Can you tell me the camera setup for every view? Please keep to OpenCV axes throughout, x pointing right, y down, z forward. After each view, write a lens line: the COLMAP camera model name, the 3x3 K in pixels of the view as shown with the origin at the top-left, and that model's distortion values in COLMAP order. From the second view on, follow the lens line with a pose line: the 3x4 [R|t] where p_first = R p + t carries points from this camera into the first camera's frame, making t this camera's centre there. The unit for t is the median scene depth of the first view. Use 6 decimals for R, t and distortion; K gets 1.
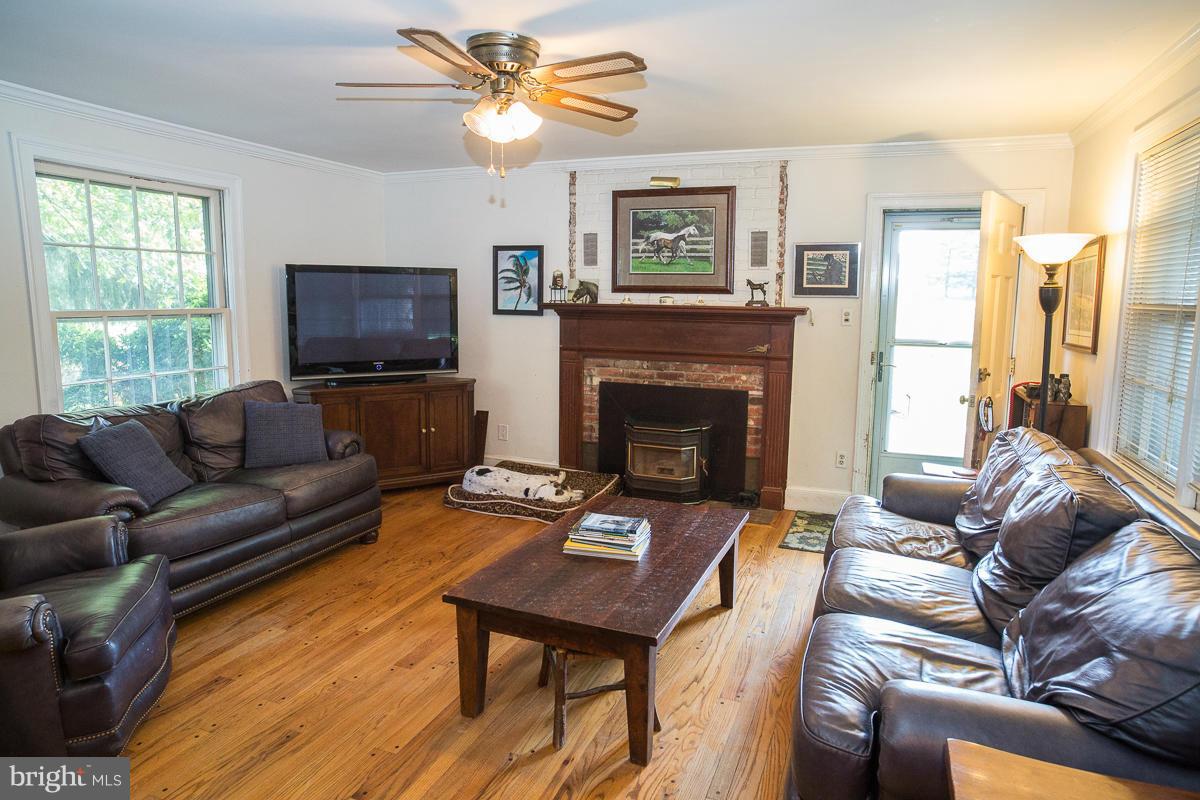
lens RADIAL K [[723.0, 0, 602.6], [0, 723.0, 396.0], [0, 0, 1]] dist [-0.081448, 0.071488]
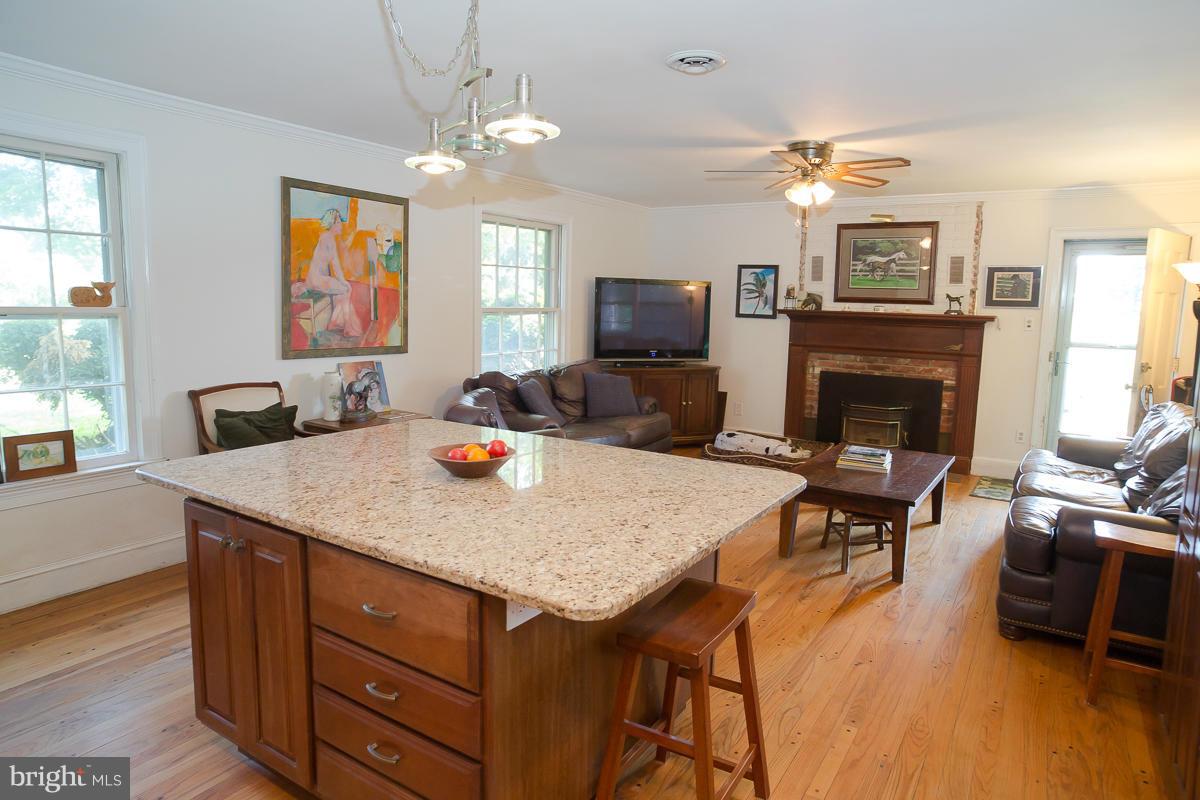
lens RADIAL K [[723.0, 0, 604.8], [0, 723.0, 392.3], [0, 0, 1]] dist [-0.081448, 0.071488]
pose [[0.981094, 0.036199, -0.190115, -0.162584], [-0.039548, 0.999122, -0.013851, 0.061351], [0.189447, 0.021108, 0.981664, -0.394424]]
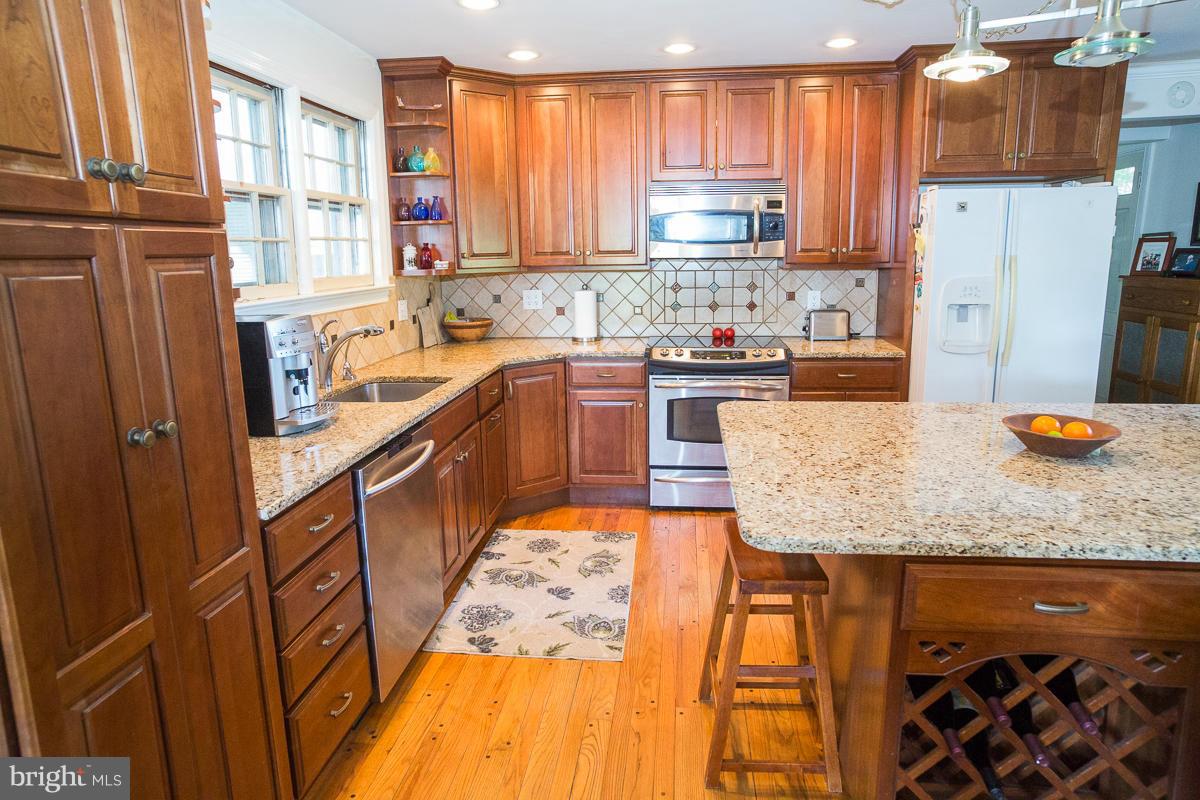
lens RADIAL K [[723.0, 0, 610.6], [0, 723.0, 386.0], [0, 0, 1]] dist [-0.081448, 0.071488]
pose [[-0.961780, 0.054925, -0.268257, 0.024482], [-0.034378, 0.947703, 0.317295, -0.049486], [0.271656, 0.314391, -0.909594, 0.399166]]
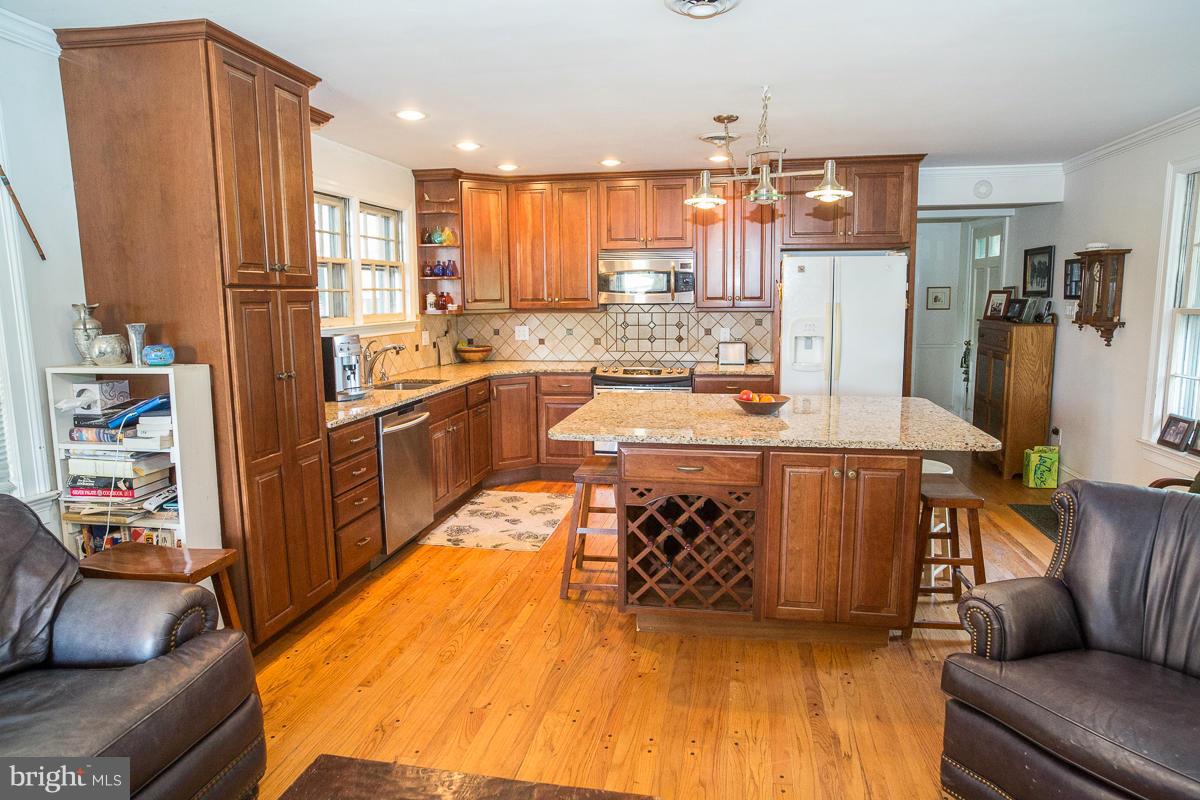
lens RADIAL K [[723.0, 0, 608.4], [0, 723.0, 389.8], [0, 0, 1]] dist [-0.081448, 0.071488]
pose [[-0.980837, 0.023608, -0.193395, -0.040595], [-0.029387, 0.963349, 0.266637, -0.109709], [0.192601, 0.267211, -0.944194, 0.786220]]
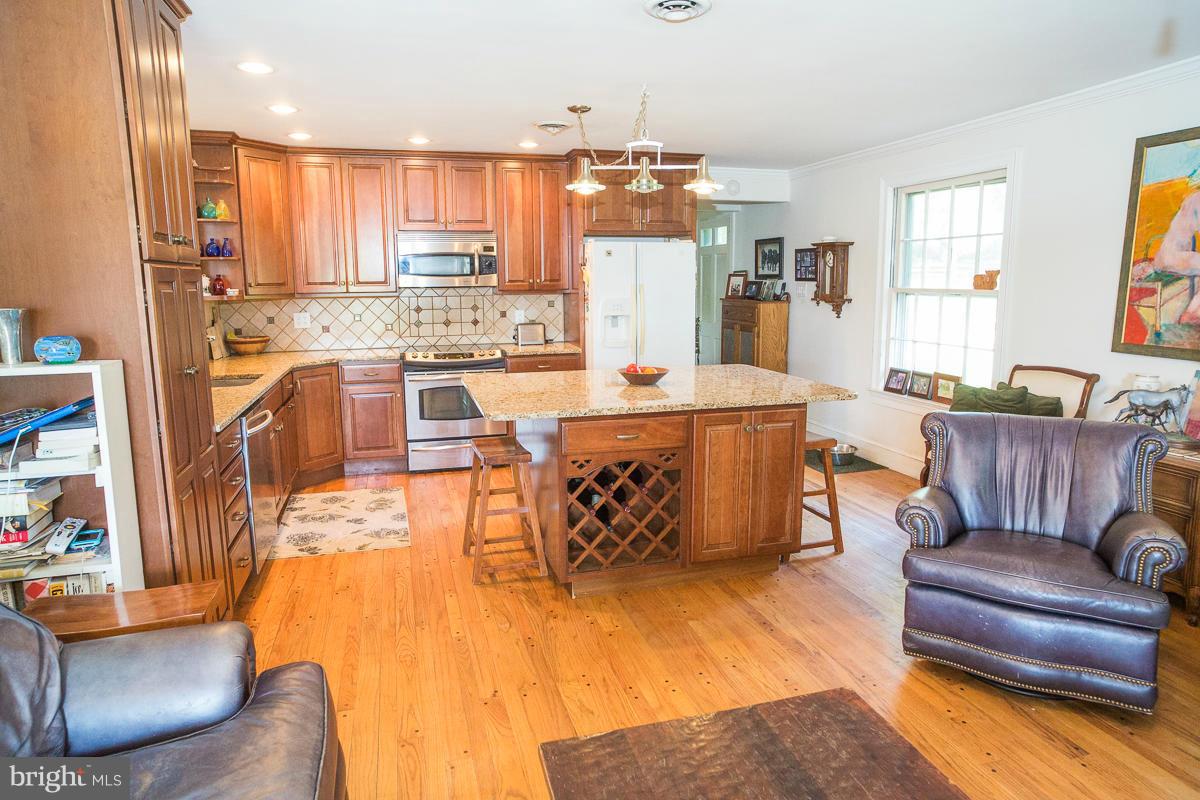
lens RADIAL K [[723.0, 0, 604.0], [0, 723.0, 389.5], [0, 0, 1]] dist [-0.081448, 0.071488]
pose [[-0.790797, 0.088010, -0.605718, 0.202374], [-0.089656, 0.962279, 0.256868, -0.092189], [0.605476, 0.257437, -0.753077, 0.708154]]
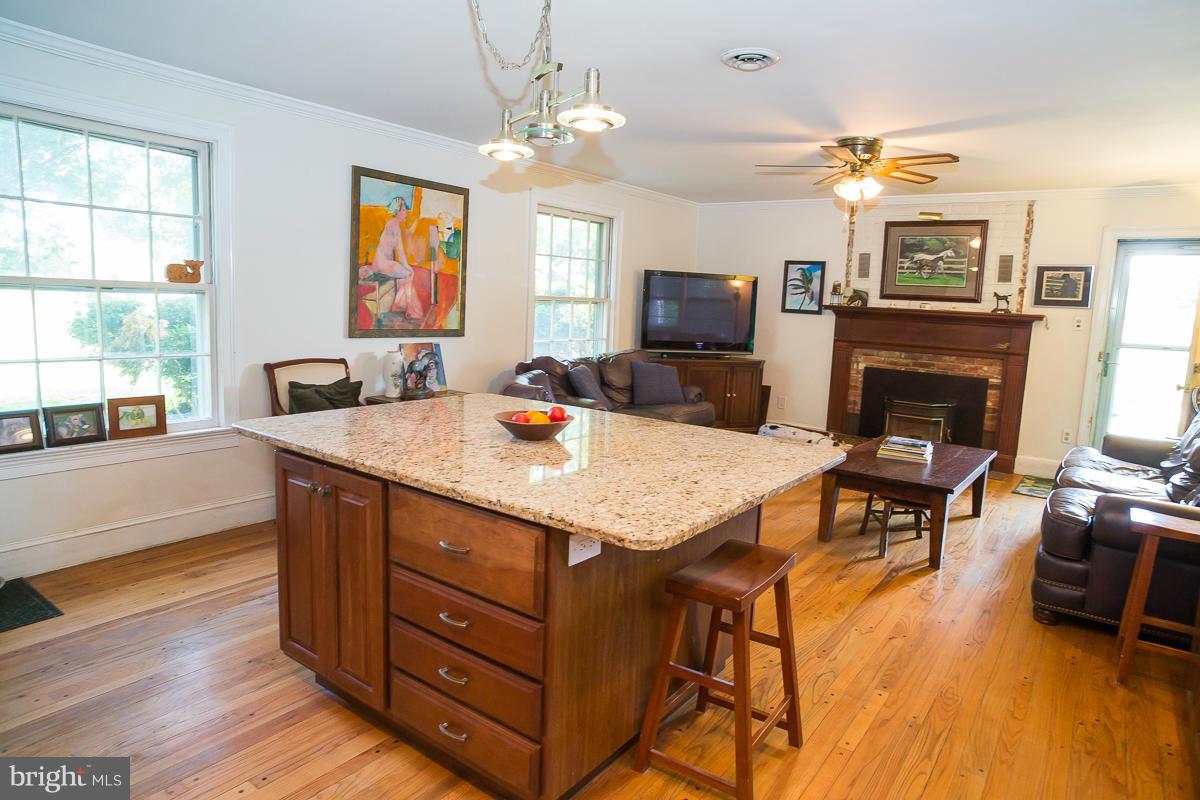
lens RADIAL K [[723.0, 0, 606.6], [0, 723.0, 393.8], [0, 0, 1]] dist [-0.081448, 0.071488]
pose [[0.967764, 0.063217, -0.243797, -0.162442], [-0.067027, 0.997724, -0.007355, 0.082652], [0.242777, 0.023459, 0.969798, -0.434250]]
